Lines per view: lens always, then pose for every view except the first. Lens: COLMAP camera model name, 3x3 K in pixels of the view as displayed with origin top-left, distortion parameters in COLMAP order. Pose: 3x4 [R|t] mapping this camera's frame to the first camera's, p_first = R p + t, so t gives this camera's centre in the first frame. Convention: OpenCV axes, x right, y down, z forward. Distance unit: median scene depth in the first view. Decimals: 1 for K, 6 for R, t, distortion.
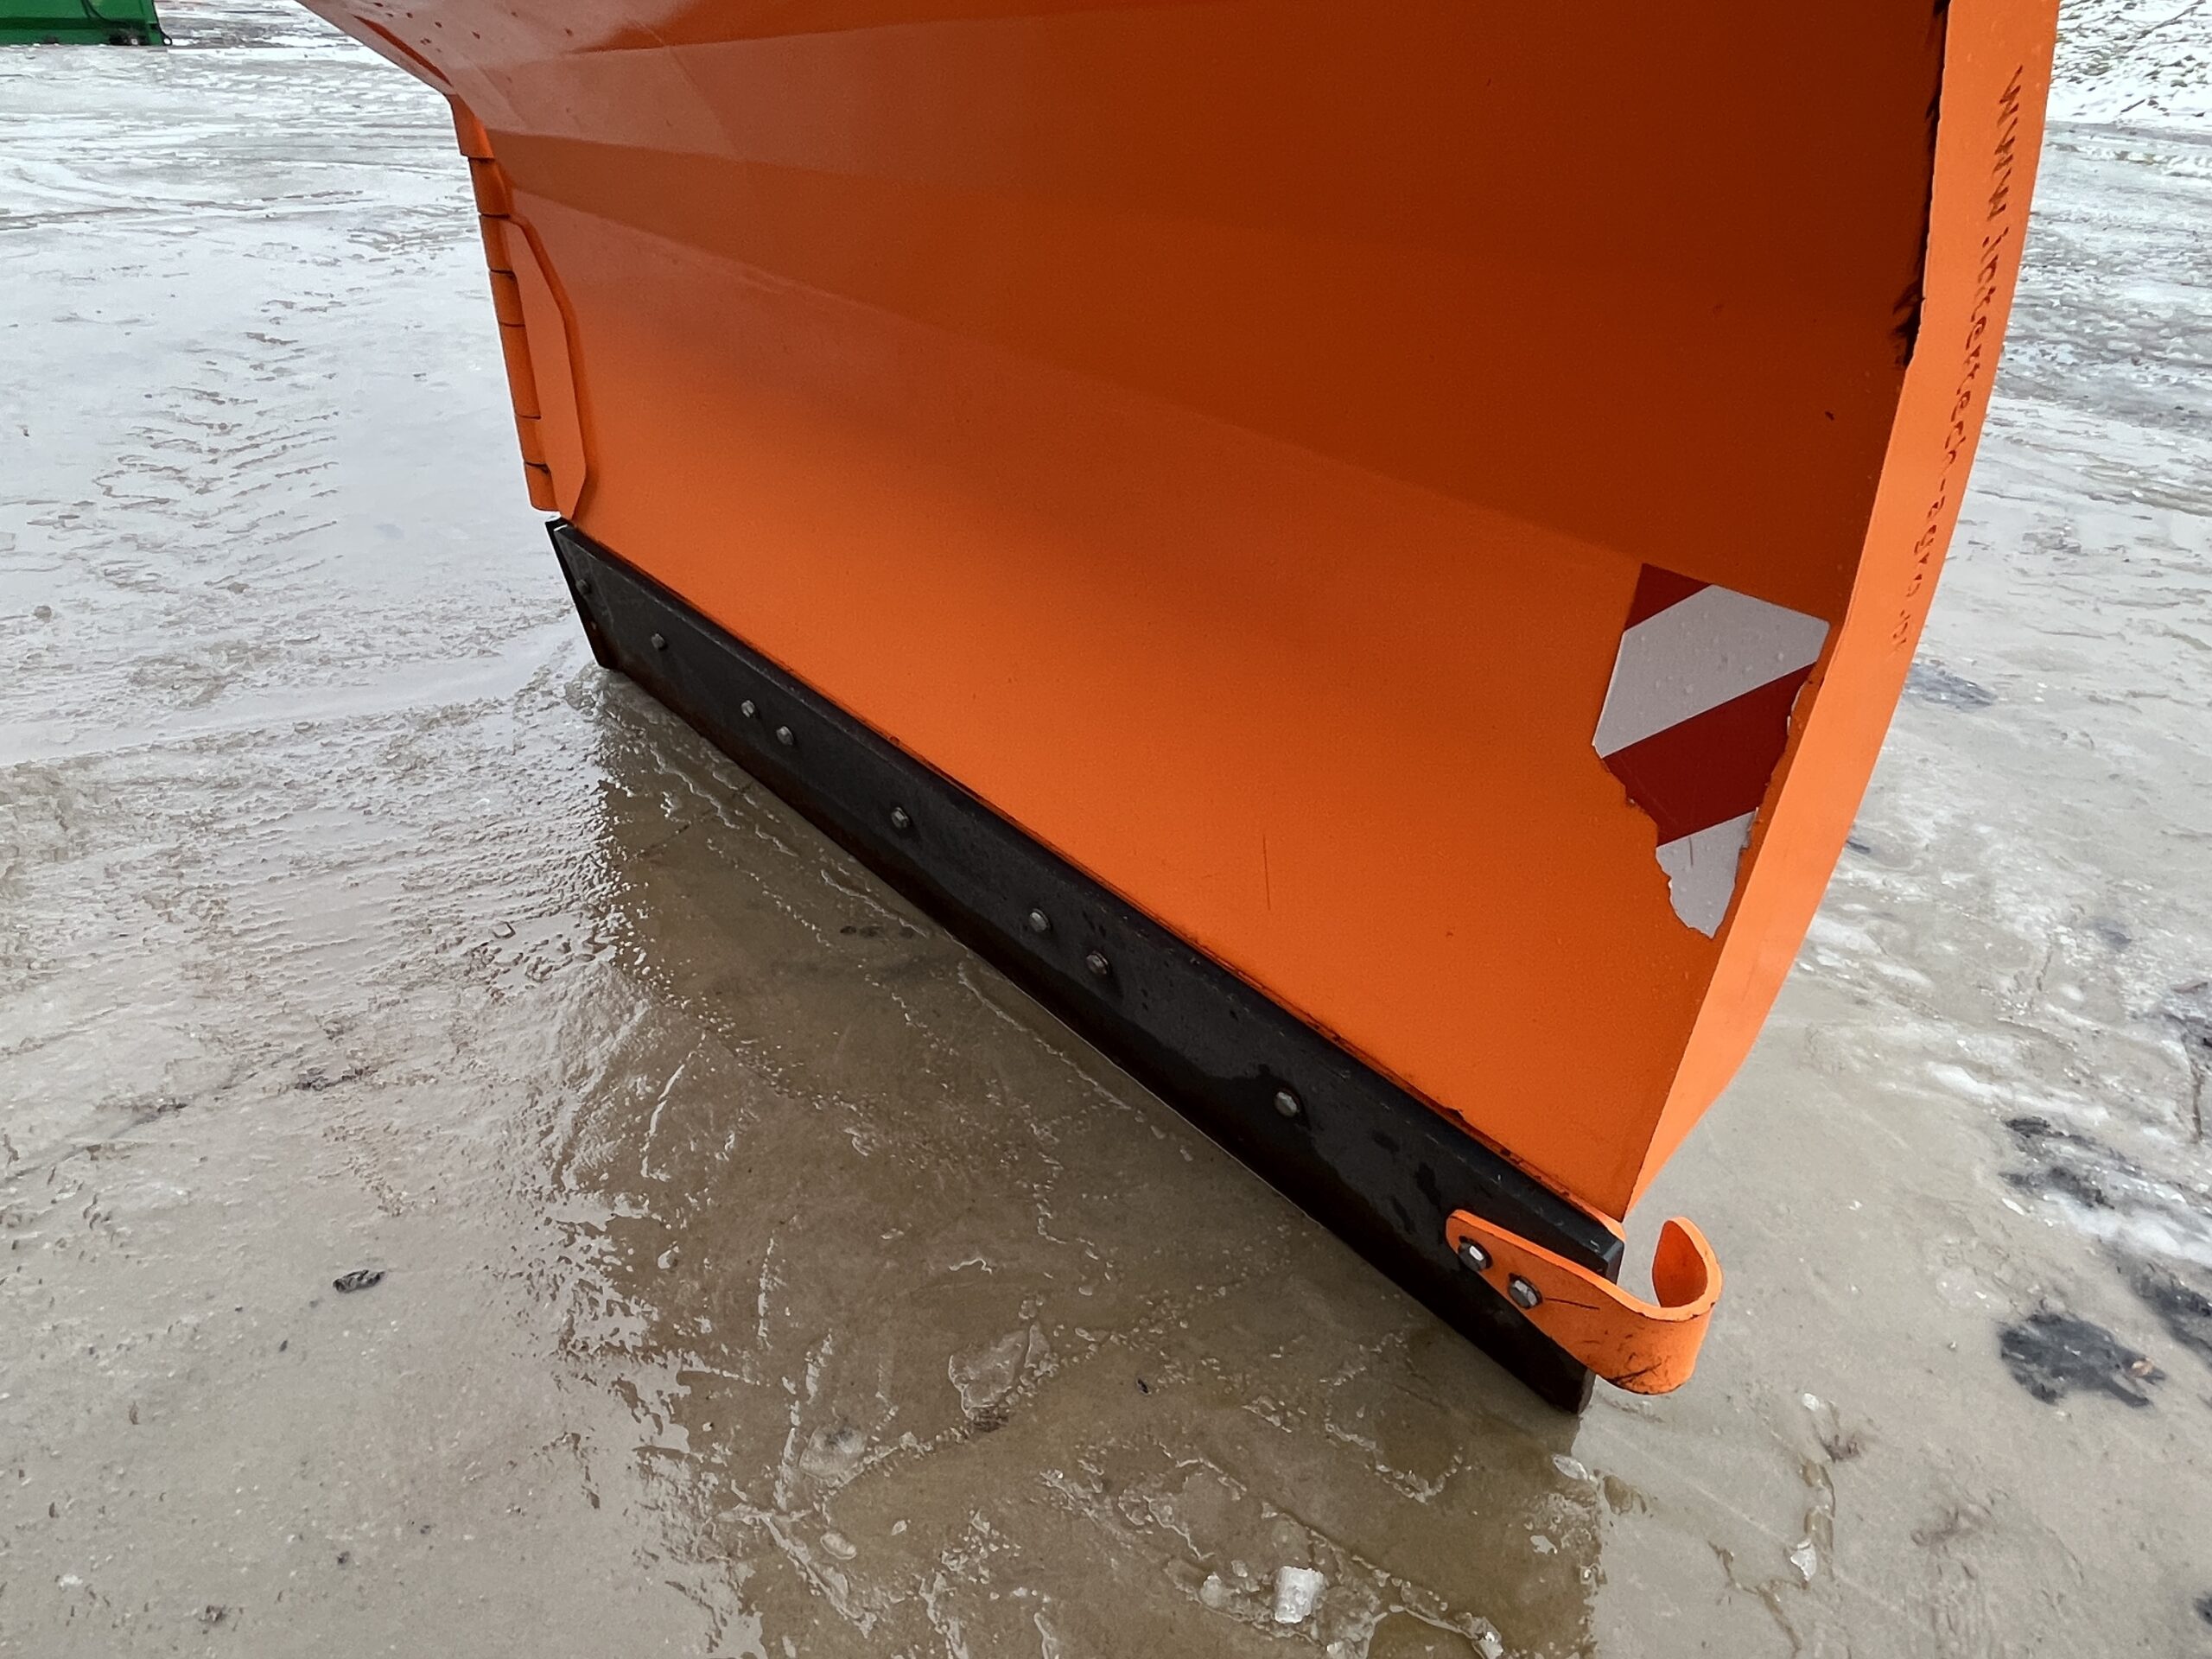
lens RADIAL K [[1324.2, 0, 1106.0], [0, 1324.2, 829.5], [0, 0, 1]] dist [0.001816, 0.000347]
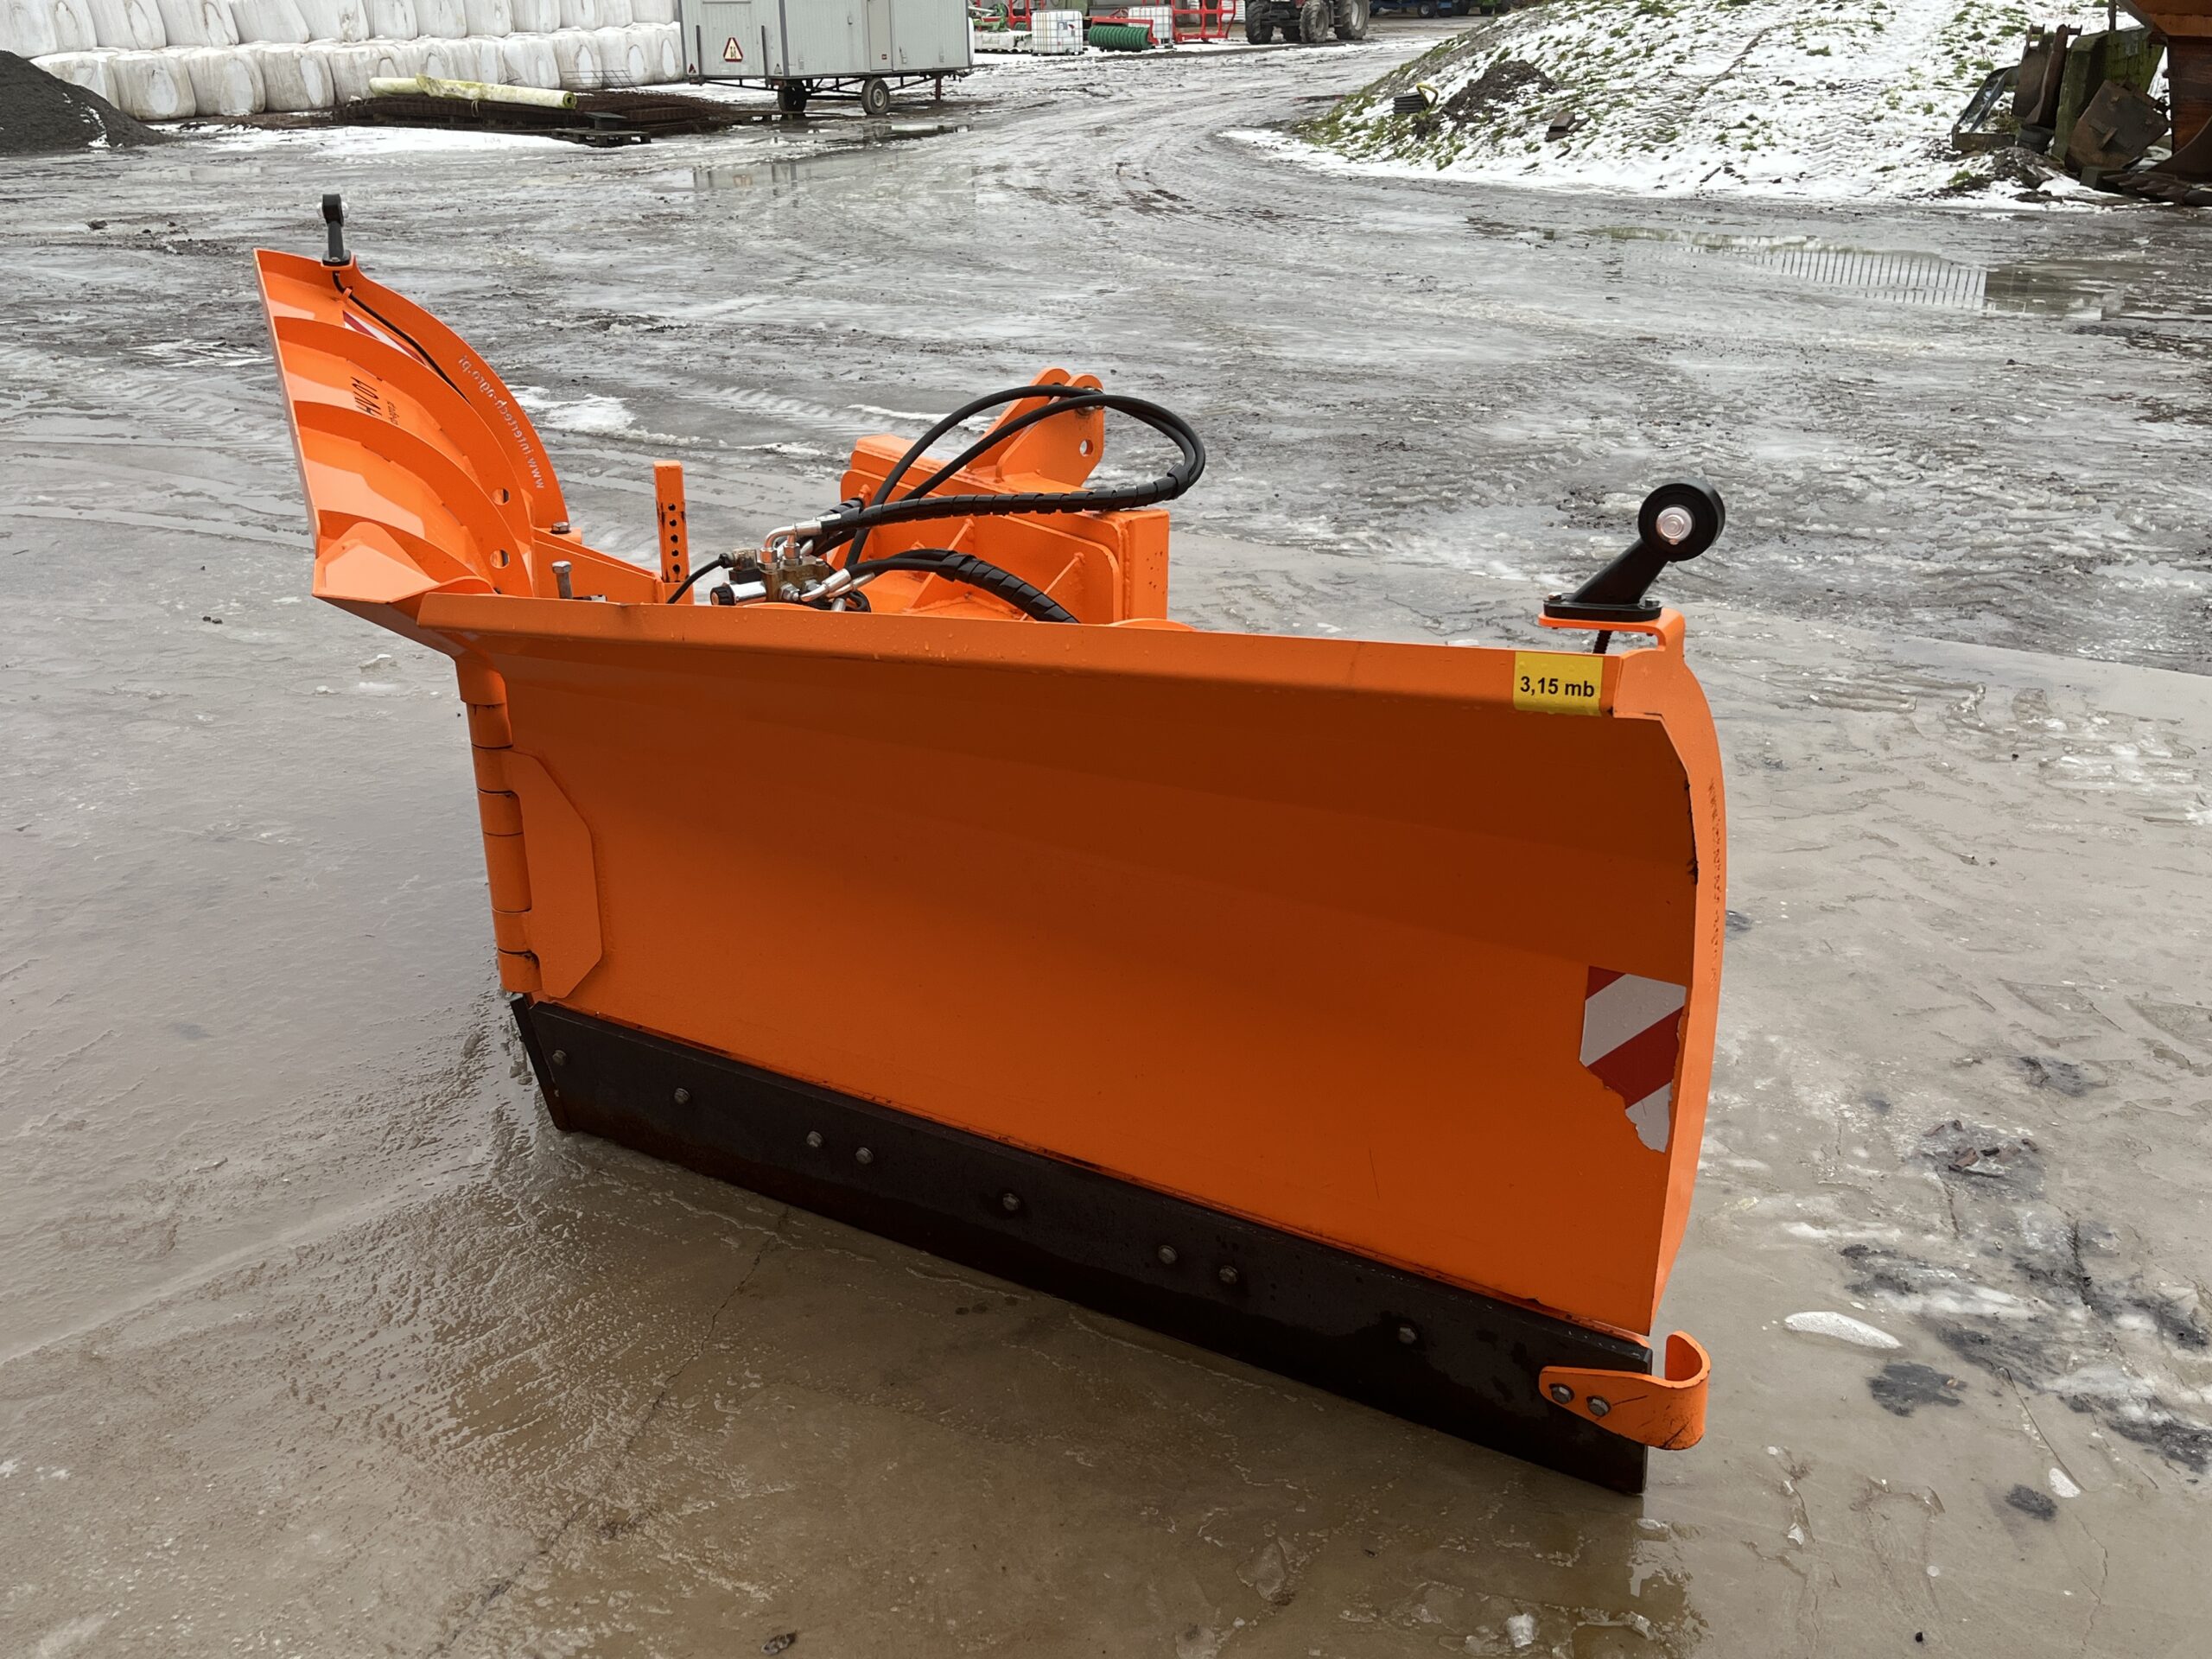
lens RADIAL K [[1989.9, 0, 1106.0], [0, 1989.9, 829.5], [0, 0, 1]] dist [0.038353, -0.012631]
pose [[0.946671, -0.156764, 0.281494, -0.533056], [0.202877, 0.968737, -0.142791, -0.061312], [-0.250309, 0.192285, 0.948879, -0.824675]]
